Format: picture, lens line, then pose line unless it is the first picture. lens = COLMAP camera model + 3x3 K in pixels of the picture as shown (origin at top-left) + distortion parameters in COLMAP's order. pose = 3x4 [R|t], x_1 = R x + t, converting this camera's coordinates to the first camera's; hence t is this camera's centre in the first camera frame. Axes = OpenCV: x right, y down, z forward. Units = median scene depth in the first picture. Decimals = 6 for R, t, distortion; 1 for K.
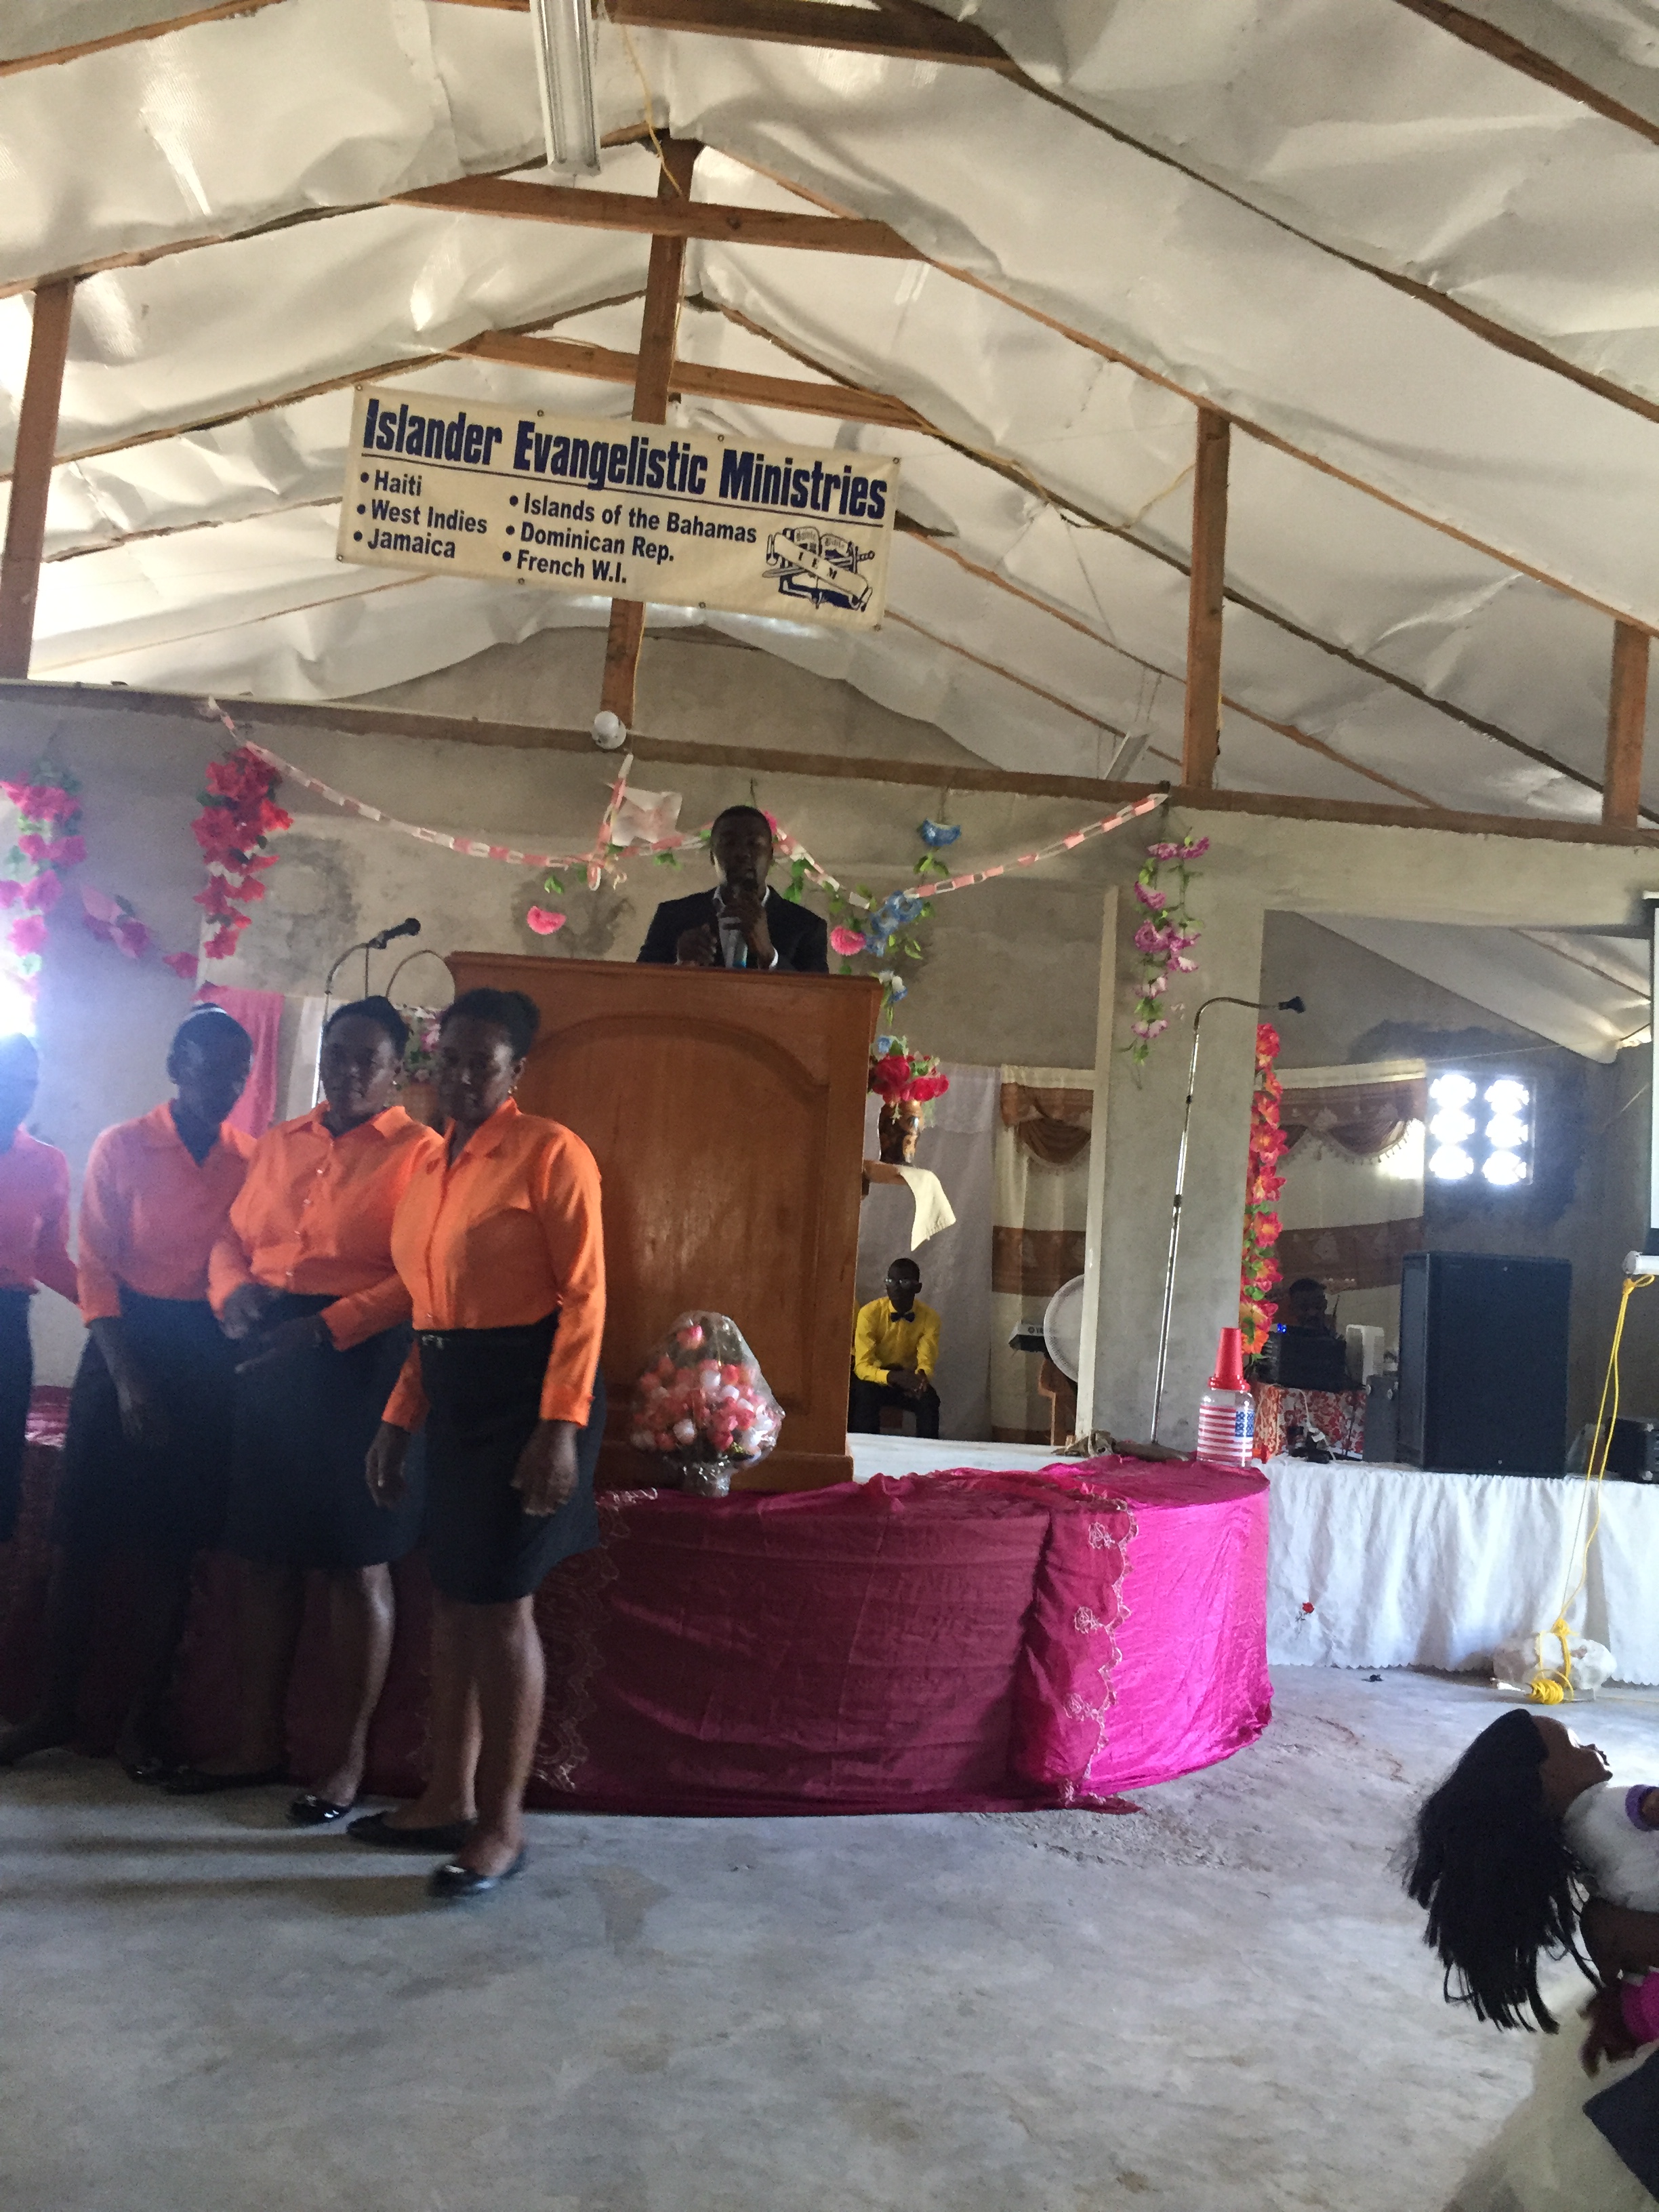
lens RADIAL K [[1855.6, 0, 829.5], [0, 1855.6, 1106.0], [0, 0, 1]] dist [0.075427, -0.105481]
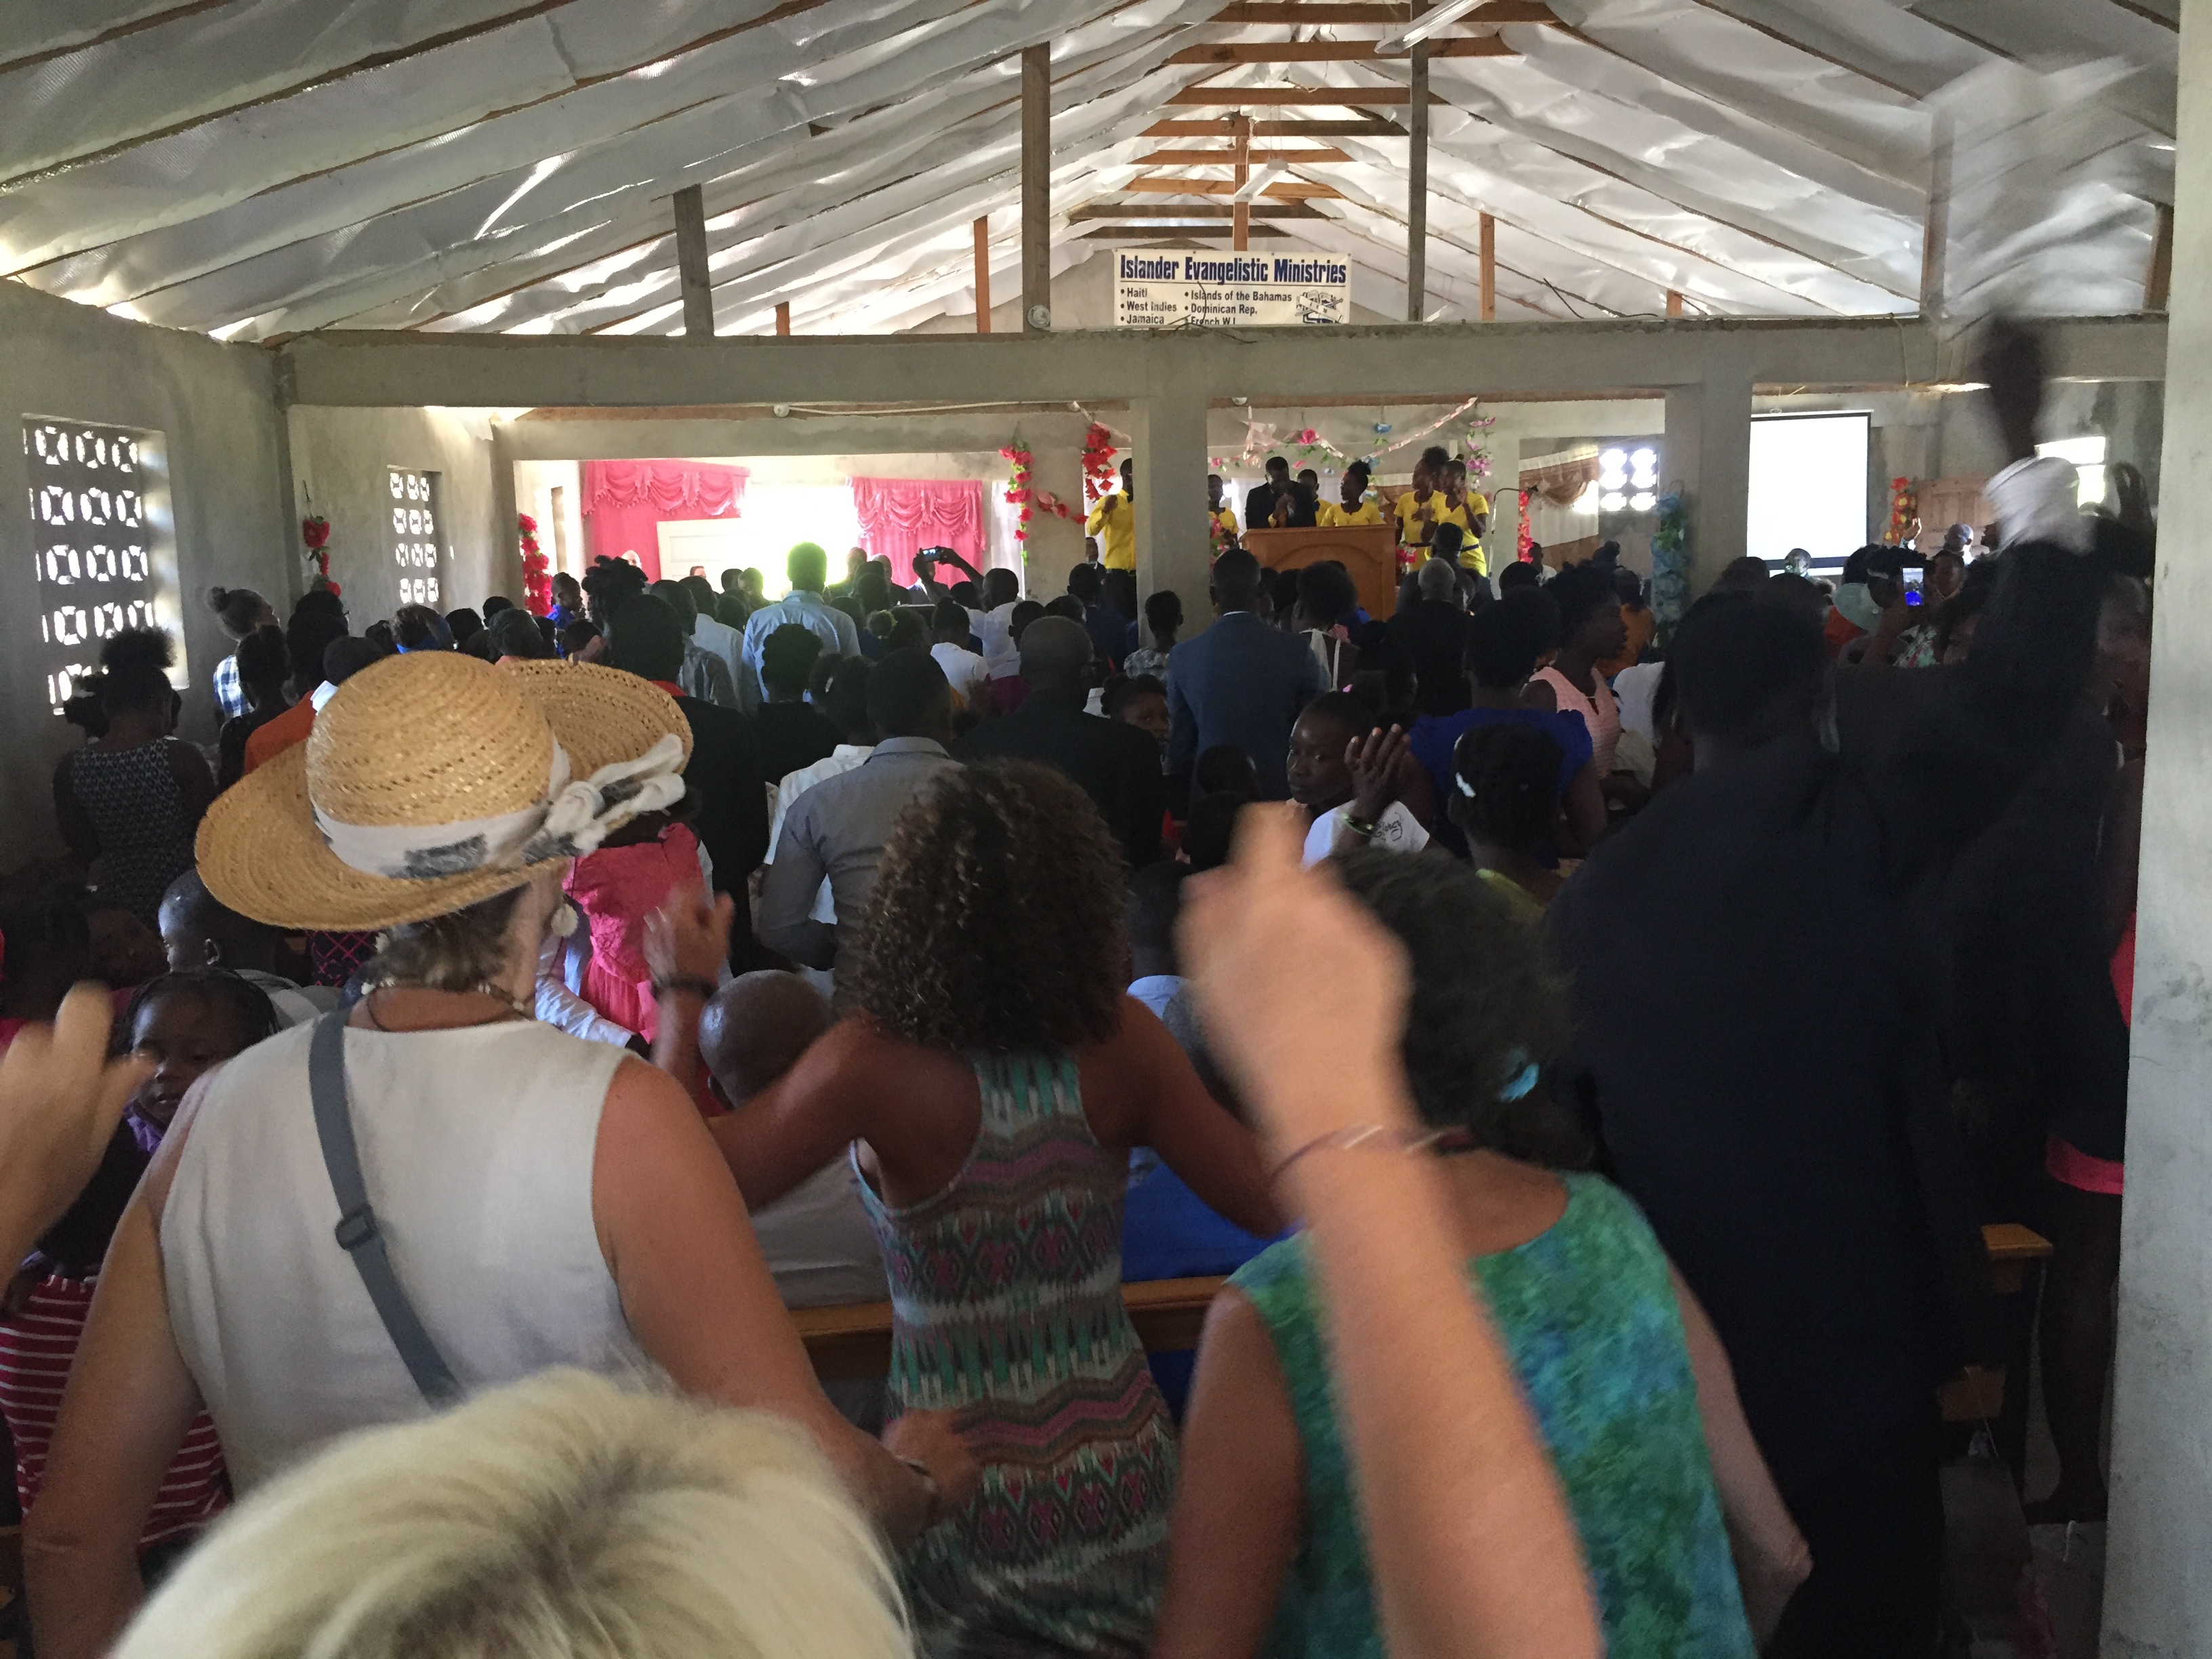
lens RADIAL K [[1855.6, 0, 1106.0], [0, 1855.6, 829.5], [0, 0, 1]] dist [0.075427, -0.105481]
pose [[0.994575, -0.102086, 0.019949, -0.385591], [0.094162, 0.965112, 0.244321, -0.262547], [-0.044195, -0.241117, 0.969489, -1.392654]]
